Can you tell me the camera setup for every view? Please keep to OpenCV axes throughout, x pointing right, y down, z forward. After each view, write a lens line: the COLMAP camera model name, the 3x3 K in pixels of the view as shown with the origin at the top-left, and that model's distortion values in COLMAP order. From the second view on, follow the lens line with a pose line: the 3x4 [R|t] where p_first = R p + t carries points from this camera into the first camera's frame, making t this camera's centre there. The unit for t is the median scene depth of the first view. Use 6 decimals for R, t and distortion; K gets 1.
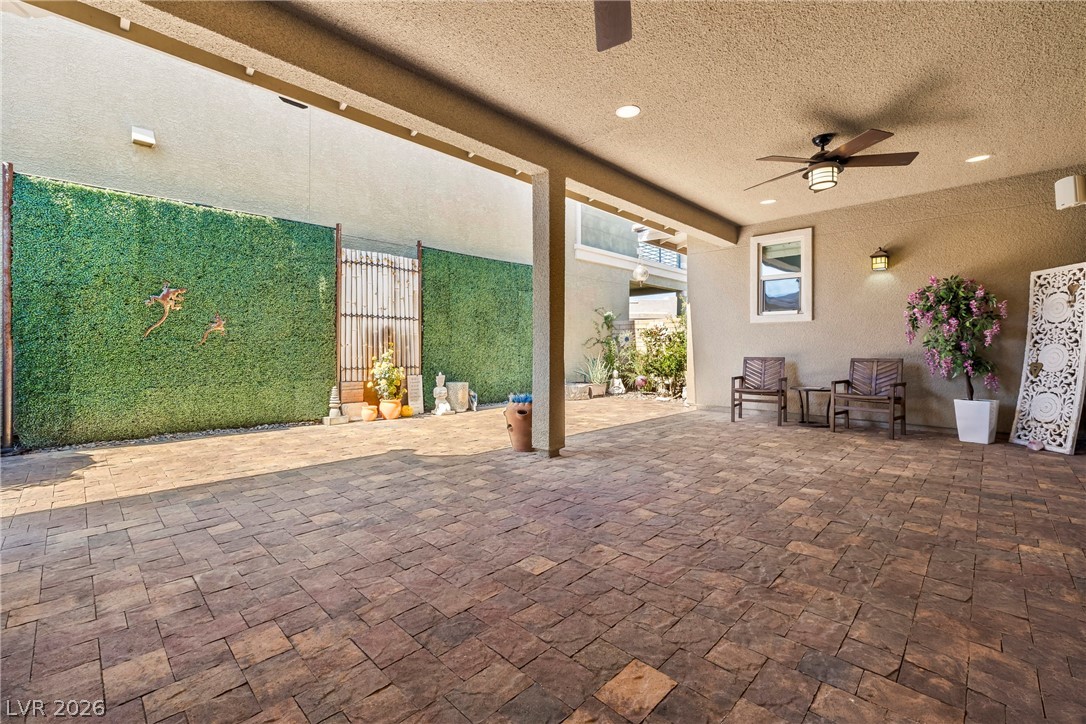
lens RADIAL K [[463.3, 0, 538.2], [0, 463.3, 343.6], [0, 0, 1]] dist [0.000314, 0.000063]
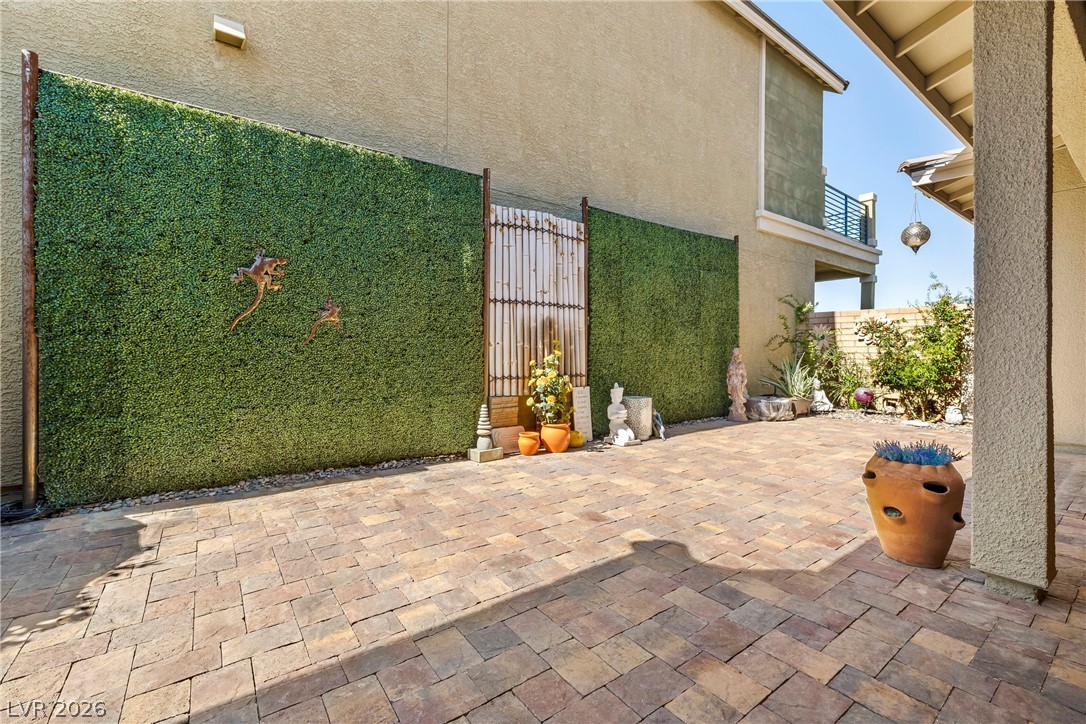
lens RADIAL K [[463.3, 0, 538.2], [0, 463.3, 343.6], [0, 0, 1]] dist [0.000314, 0.000063]
pose [[0.987009, -0.000072, -0.160663, -0.240924], [-0.000074, 1.000000, -0.000904, 0.003310], [0.160663, 0.000904, 0.987009, 0.325026]]
